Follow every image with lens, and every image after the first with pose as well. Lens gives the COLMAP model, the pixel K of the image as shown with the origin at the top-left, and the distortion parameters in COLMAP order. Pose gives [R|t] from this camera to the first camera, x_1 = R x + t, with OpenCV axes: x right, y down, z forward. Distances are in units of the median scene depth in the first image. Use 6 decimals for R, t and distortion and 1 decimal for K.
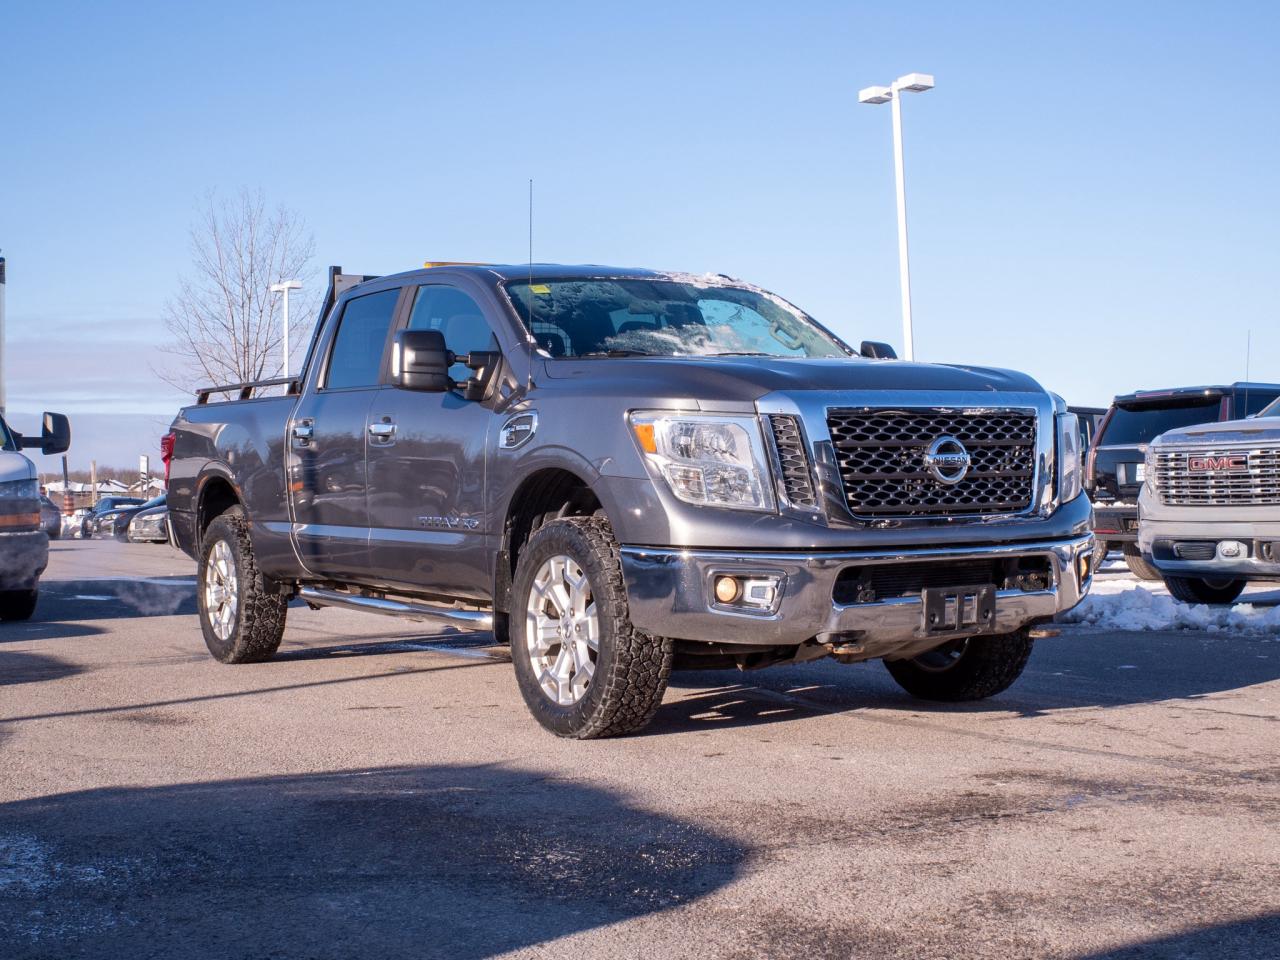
lens RADIAL K [[1706.8, 0, 633.8], [0, 1706.8, 474.2], [0, 0, 1]] dist [-0.025832, 0.000000]
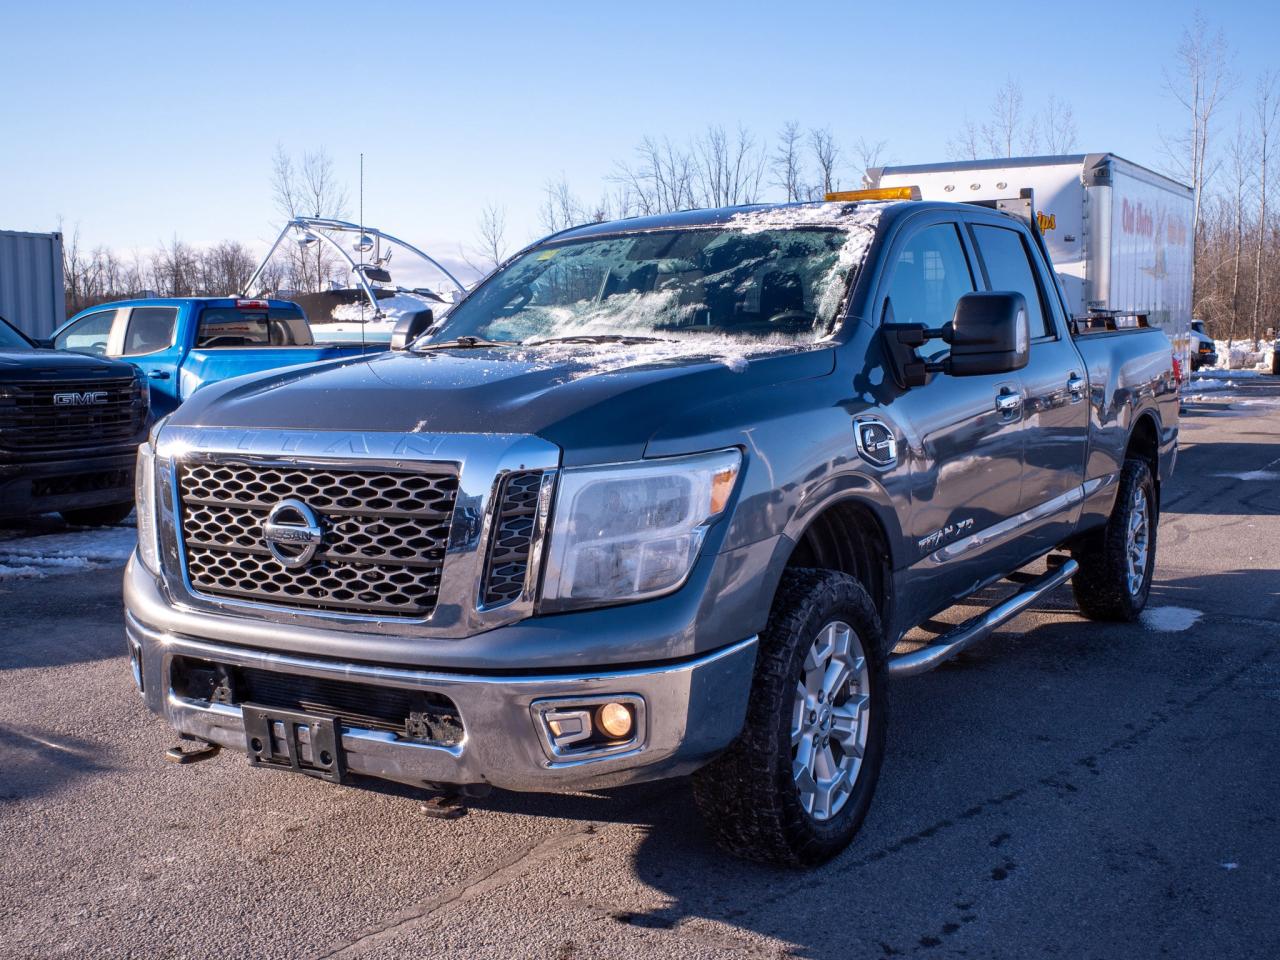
lens RADIAL K [[1366.2, 0, 635.3], [0, 1366.2, 498.1], [0, 0, 1]] dist [-0.028420, 0.000000]
pose [[0.486548, 0.110458, -0.866643, 0.741527], [0.011027, 0.991120, 0.132513, -0.095770], [0.873584, -0.074030, 0.481010, 0.853490]]
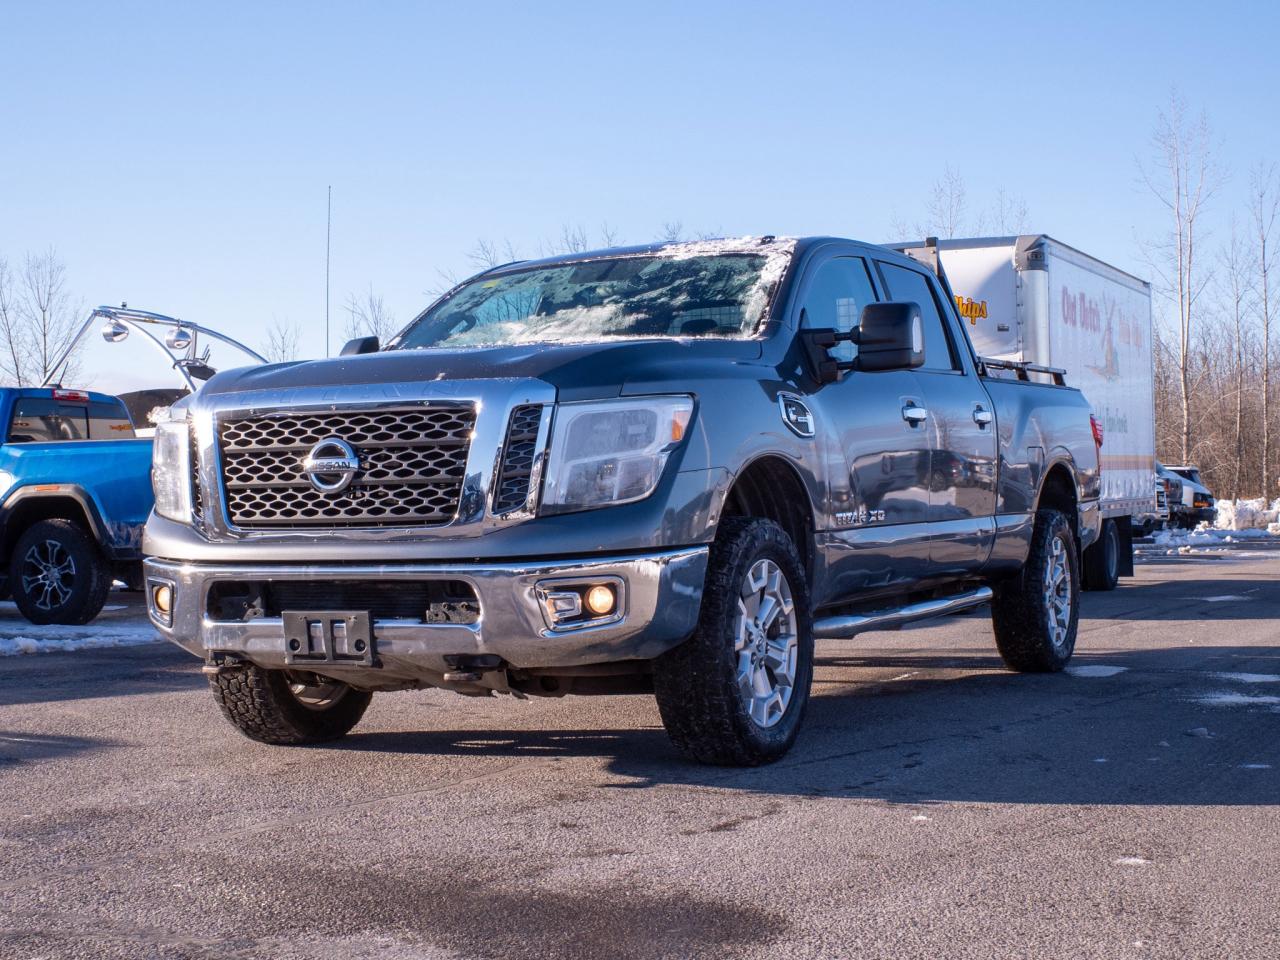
lens RADIAL K [[1826.8, 0, 642.7], [0, 1826.8, 467.2], [0, 0, 1]] dist [-0.033518, 0.000000]
pose [[0.566082, -0.007871, -0.824311, 1.042084], [0.012950, 0.999916, -0.000655, -0.004537], [0.824247, -0.010304, 0.566136, 0.603573]]
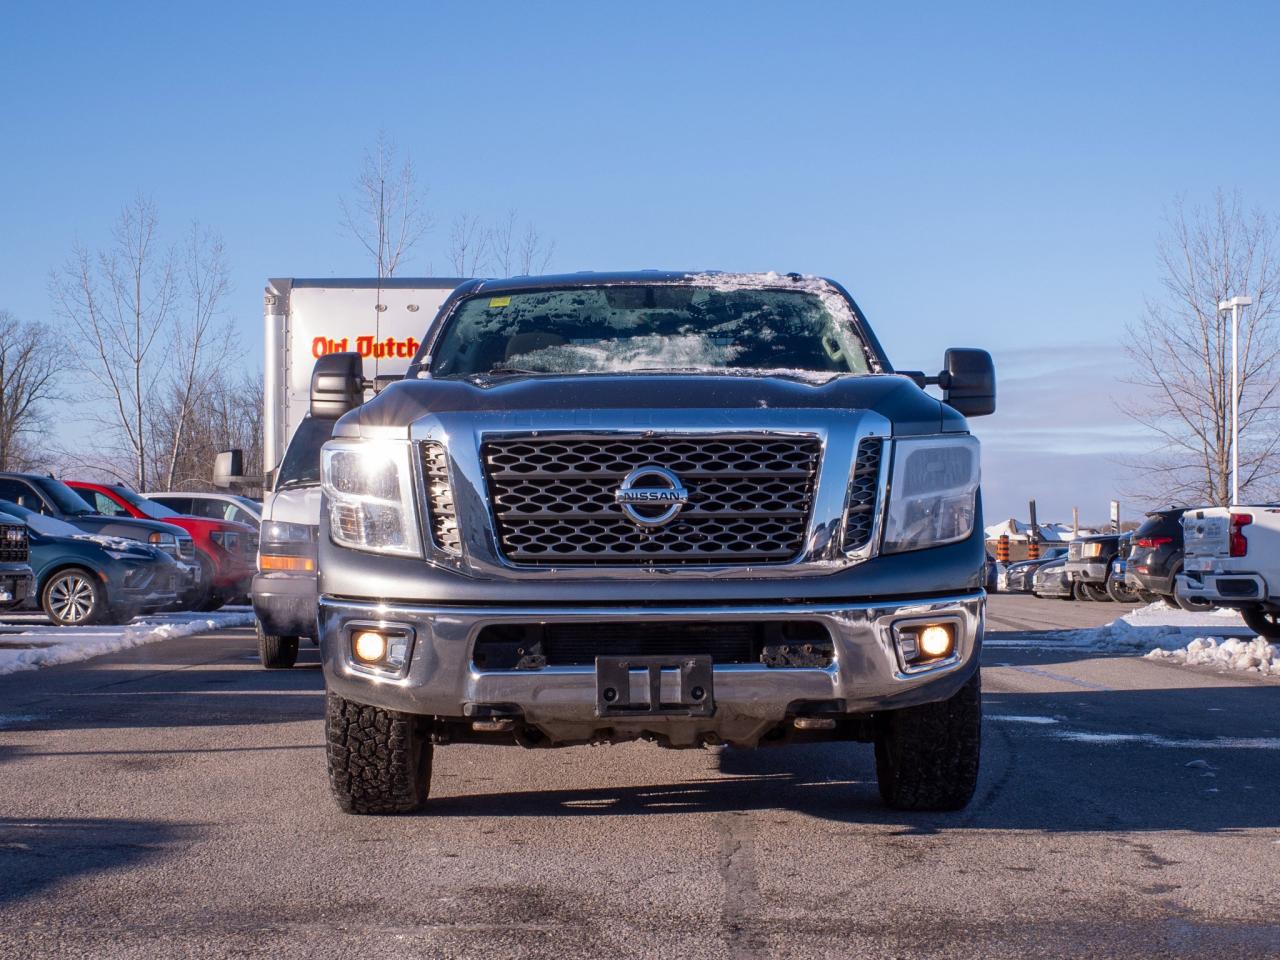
lens RADIAL K [[1950.1, 0, 652.8], [0, 1950.1, 489.3], [0, 0, 1]] dist [-0.031295, 0.000000]
pose [[0.863716, -0.001770, -0.503975, 0.641228], [-0.006876, 0.999859, -0.015295, 0.002552], [0.503931, 0.016675, 0.863583, 0.217879]]
